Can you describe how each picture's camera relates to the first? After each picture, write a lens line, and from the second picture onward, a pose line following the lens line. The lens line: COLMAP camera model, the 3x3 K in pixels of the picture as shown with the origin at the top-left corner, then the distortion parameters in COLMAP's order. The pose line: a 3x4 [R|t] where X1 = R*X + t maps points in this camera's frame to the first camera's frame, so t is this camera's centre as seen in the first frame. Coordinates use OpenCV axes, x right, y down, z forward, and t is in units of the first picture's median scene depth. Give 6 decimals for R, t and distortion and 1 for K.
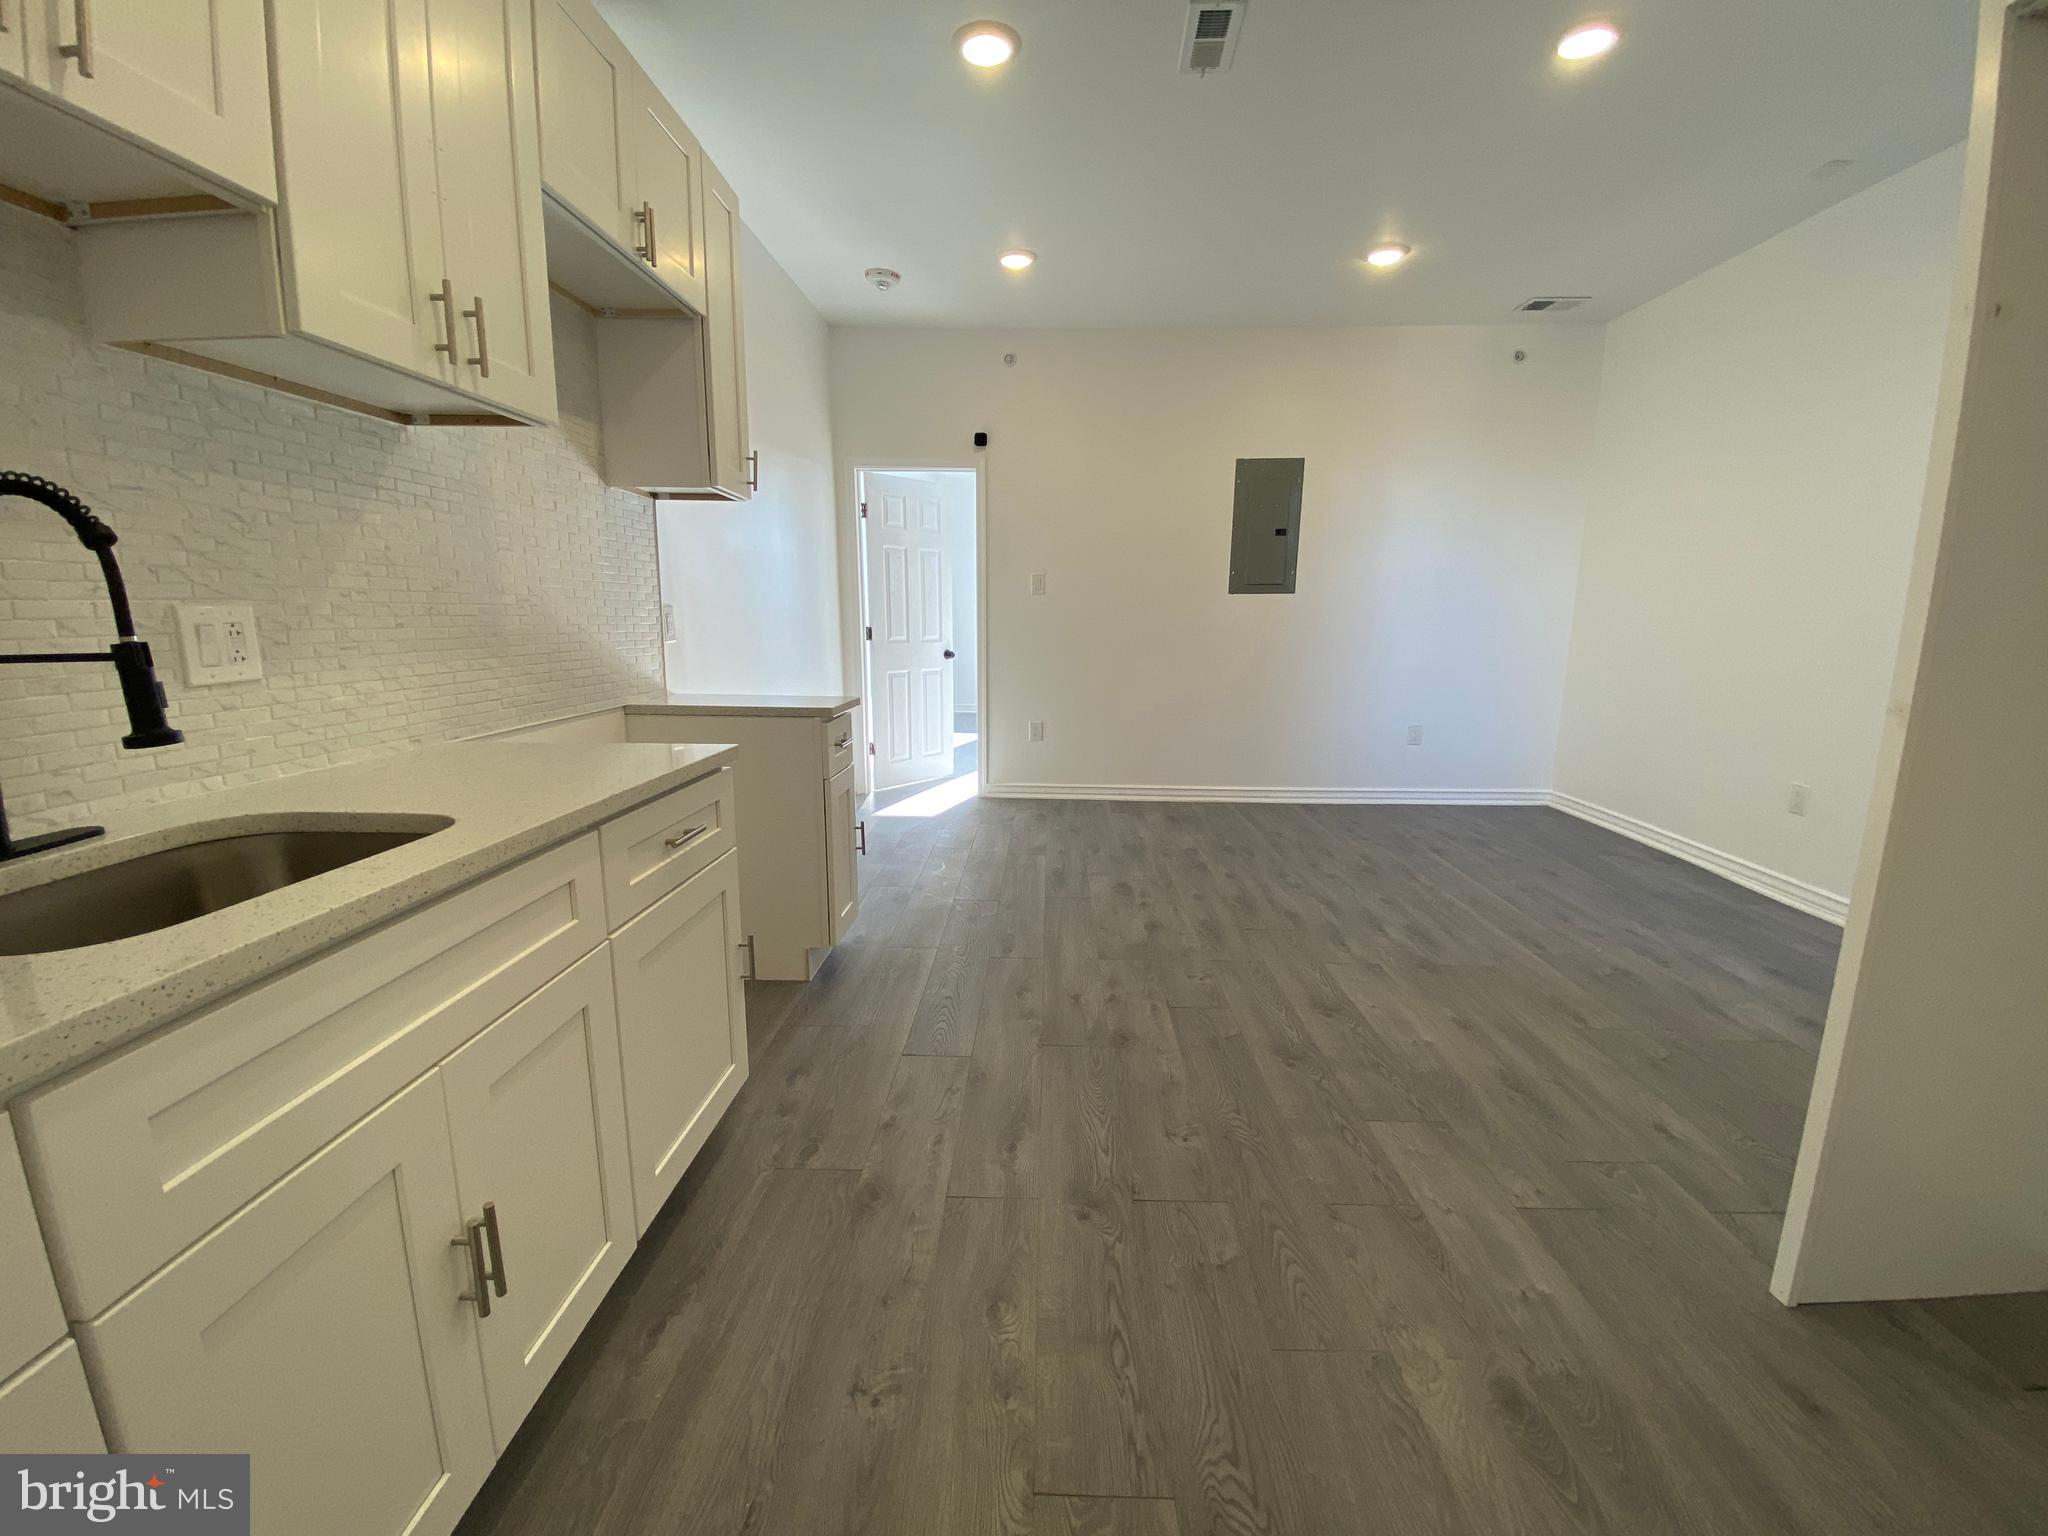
lens RADIAL K [[823.1, 0, 1024.0], [0, 823.1, 758.7], [0, 0, 1]] dist [0.027286, -0.023276]
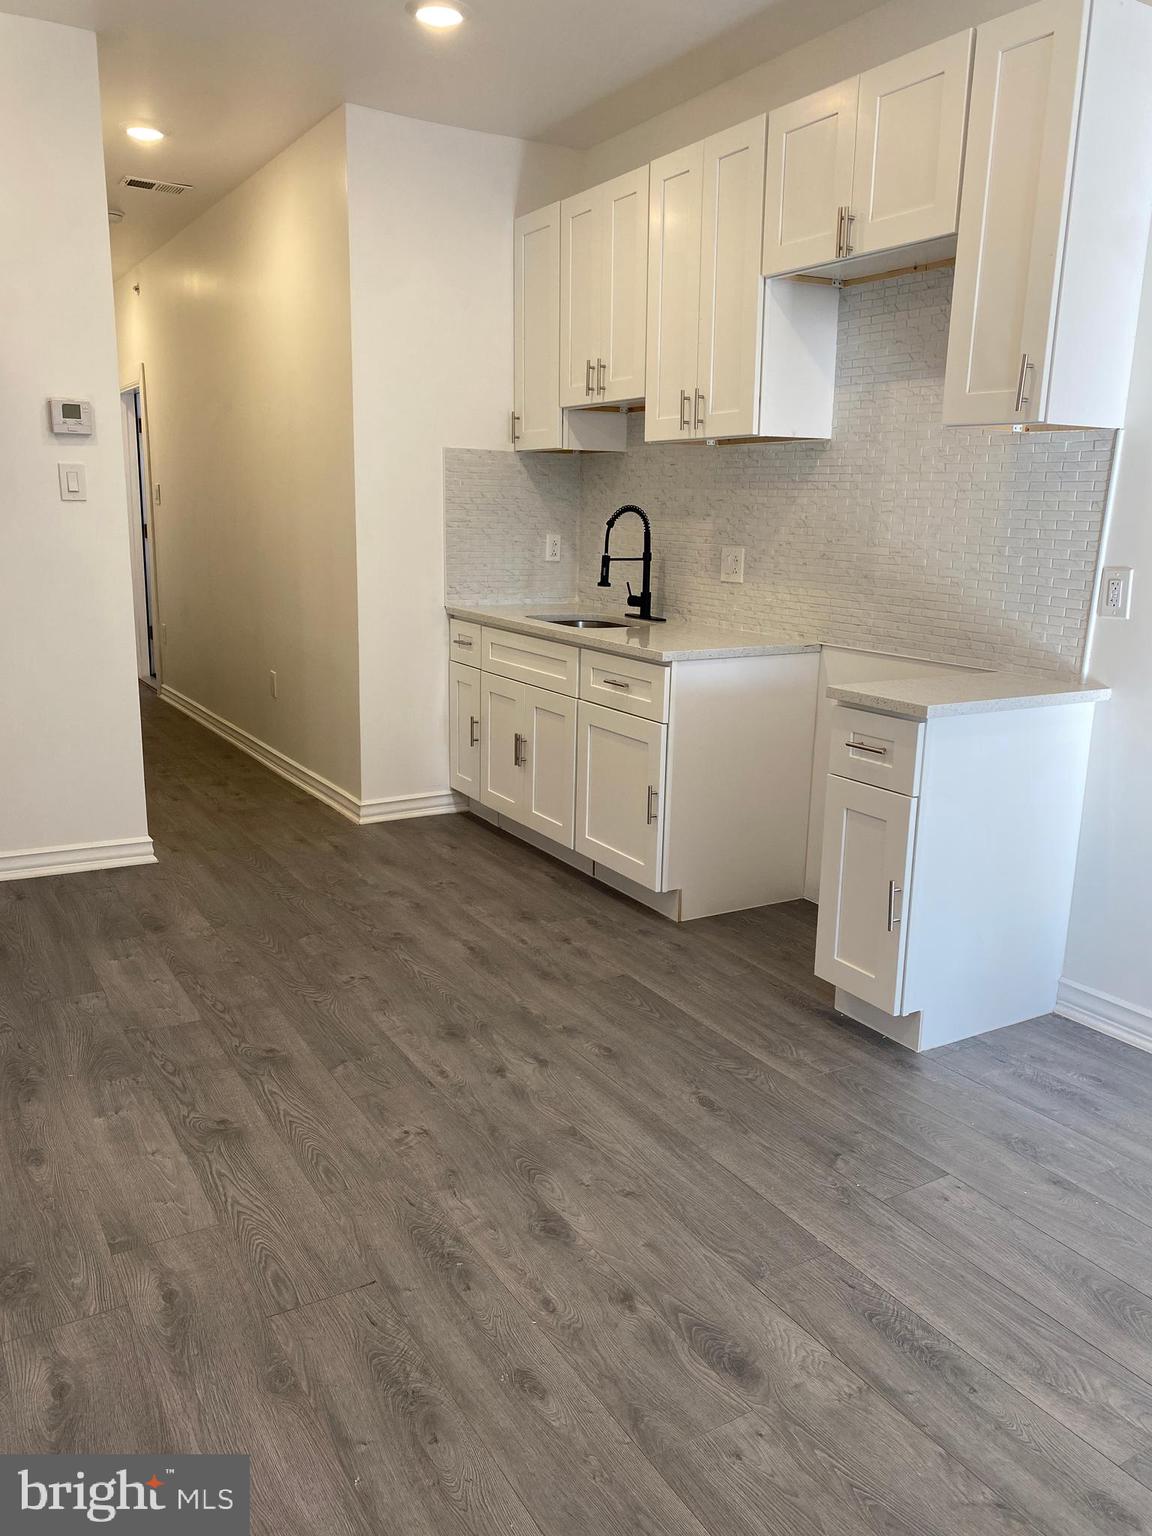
lens RADIAL K [[1171.9, 0, 589.1], [0, 1171.9, 767.2], [0, 0, 1]] dist [0.091118, -0.187370]
pose [[-0.835380, 0.097506, -0.540955, 0.913559], [-0.122050, 0.926670, 0.355509, -0.563531], [0.535951, 0.363009, -0.762221, 2.685955]]
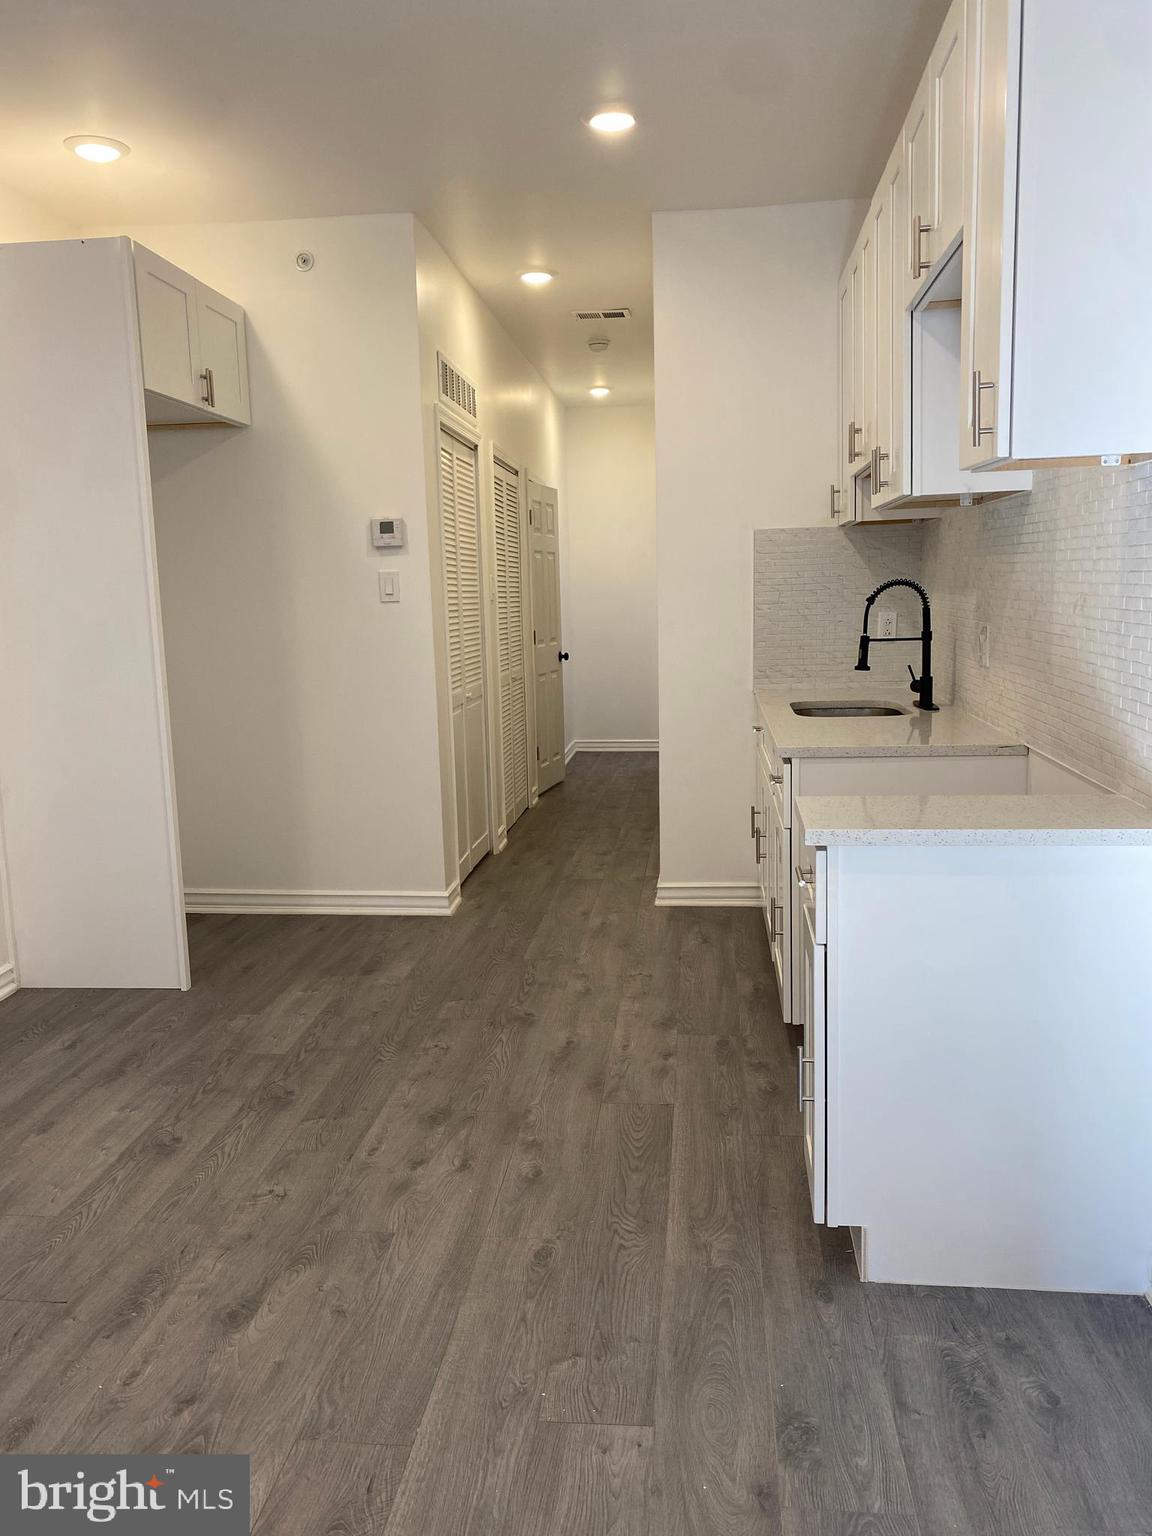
lens RADIAL K [[1181.3, 0, 571.0], [0, 1181.3, 760.7], [0, 0, 1]] dist [0.012302, -0.002309]
pose [[-0.996443, 0.012605, 0.083323, -0.196200], [0.038665, 0.946918, 0.319141, -0.609203], [-0.074878, 0.321227, -0.944037, 2.868236]]
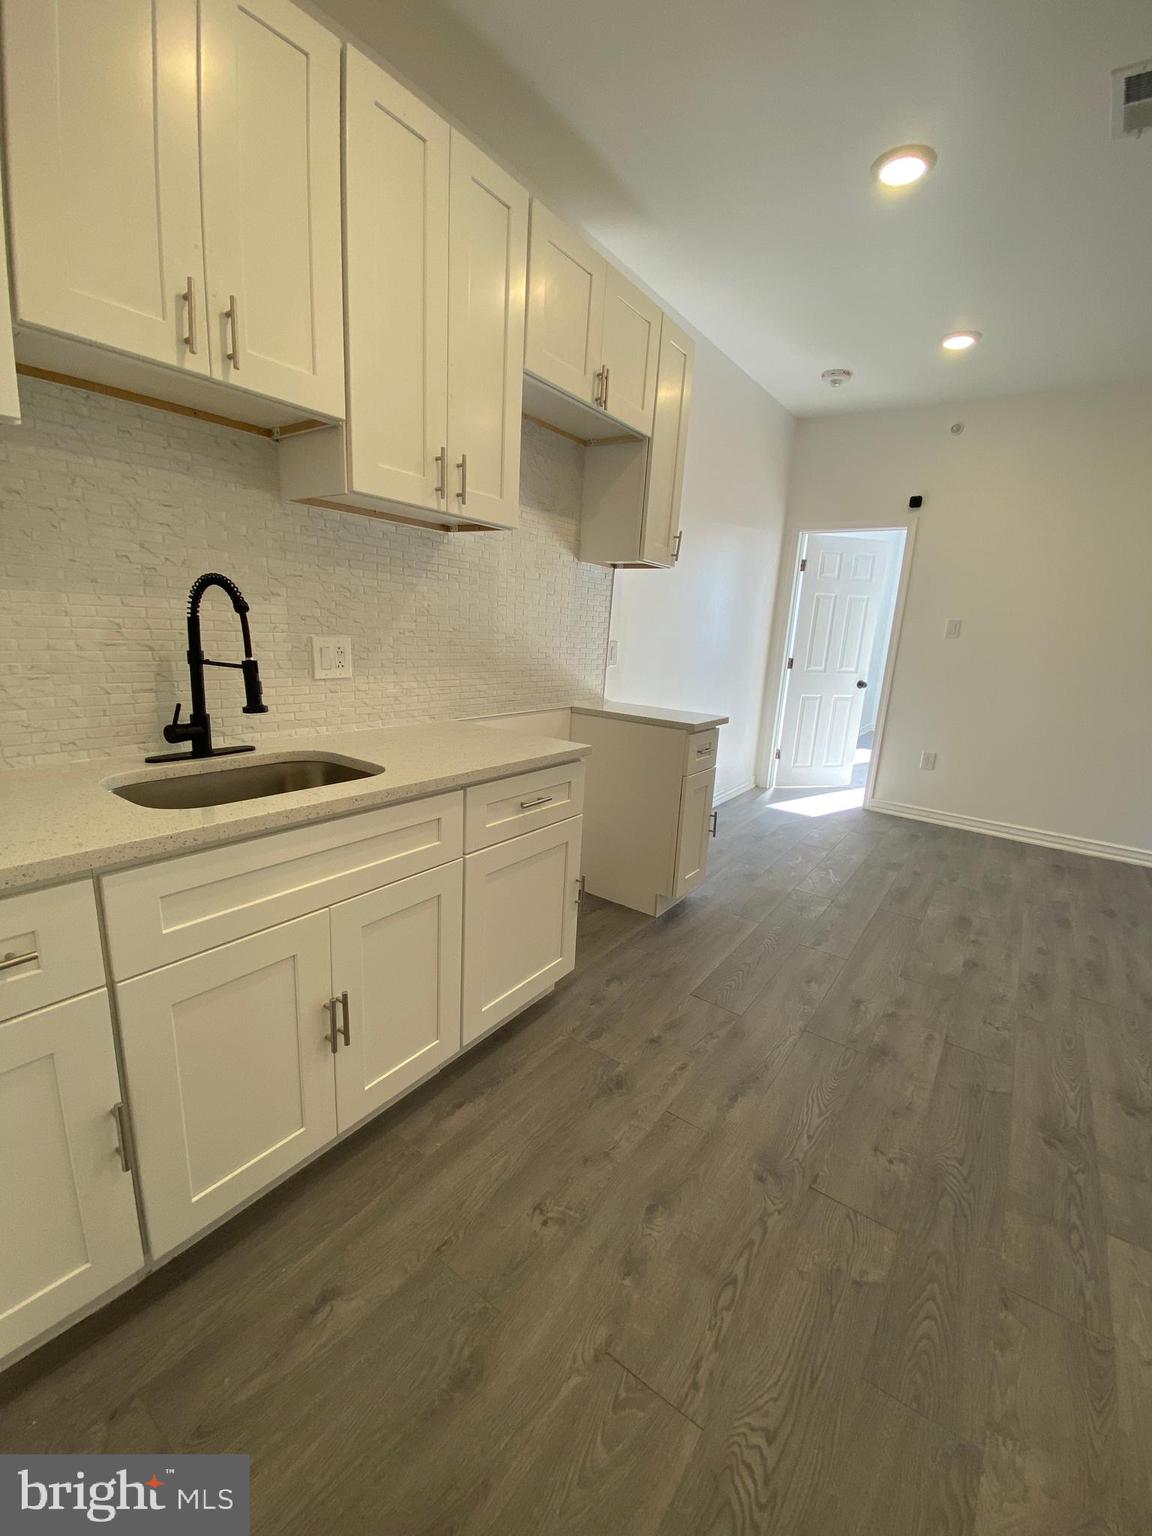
lens RADIAL K [[617.3, 0, 583.6], [0, 617.3, 765.8], [0, 0, 1]] dist [0.027286, -0.023276]
pose [[0.830027, 0.160252, -0.534204, 0.235810], [-0.144989, 0.986899, 0.070773, -0.060584], [0.538547, 0.018711, 0.842388, 0.090138]]
